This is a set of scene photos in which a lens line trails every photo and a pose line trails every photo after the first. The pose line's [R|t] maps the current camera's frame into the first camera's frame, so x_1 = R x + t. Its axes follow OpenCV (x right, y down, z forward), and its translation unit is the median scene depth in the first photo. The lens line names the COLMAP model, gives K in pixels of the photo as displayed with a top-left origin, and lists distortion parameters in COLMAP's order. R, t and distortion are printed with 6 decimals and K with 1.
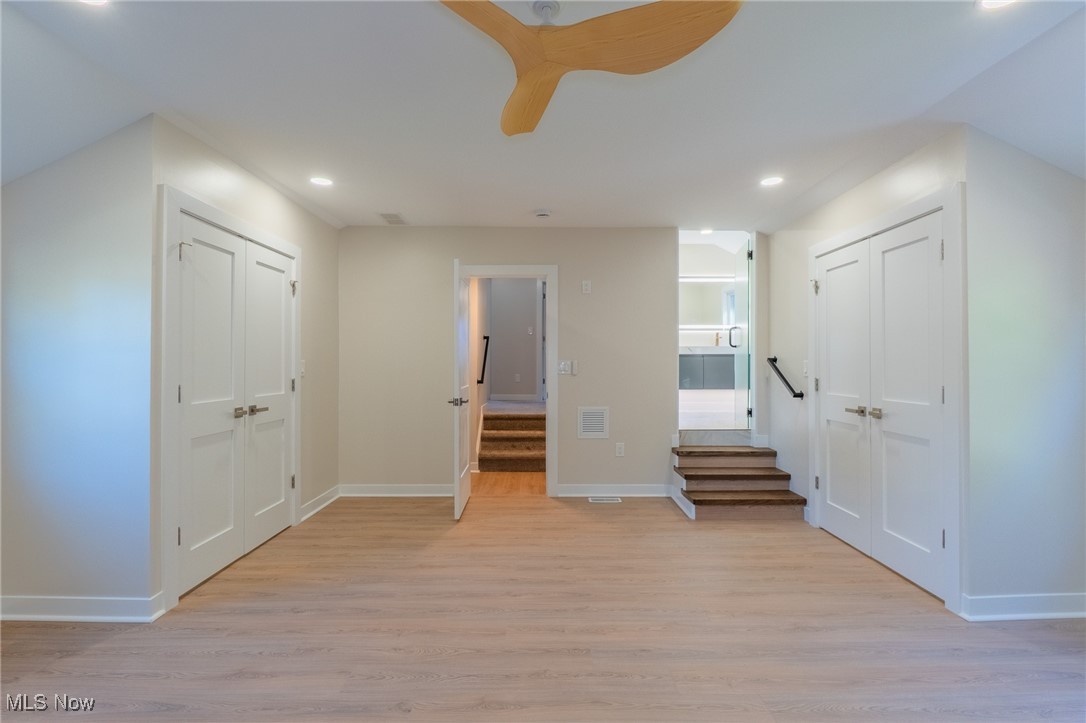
lens RADIAL K [[497.1, 0, 542.6], [0, 497.1, 362.1], [0, 0, 1]] dist [-0.003500, 0.000509]
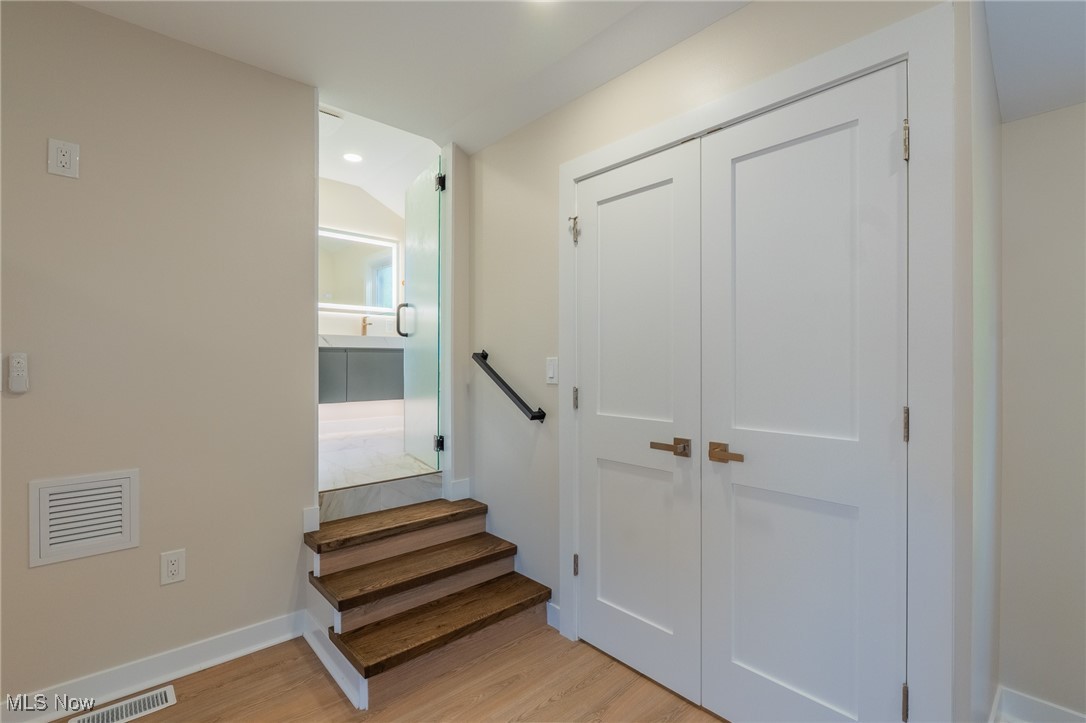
lens RADIAL K [[497.1, 0, 542.6], [0, 497.1, 362.1], [0, 0, 1]] dist [-0.003500, 0.000509]
pose [[0.735366, 0.001468, 0.677668, 0.109912], [-0.003280, 0.999994, 0.001393, 0.001925], [-0.677662, -0.003247, 0.735366, 0.523282]]
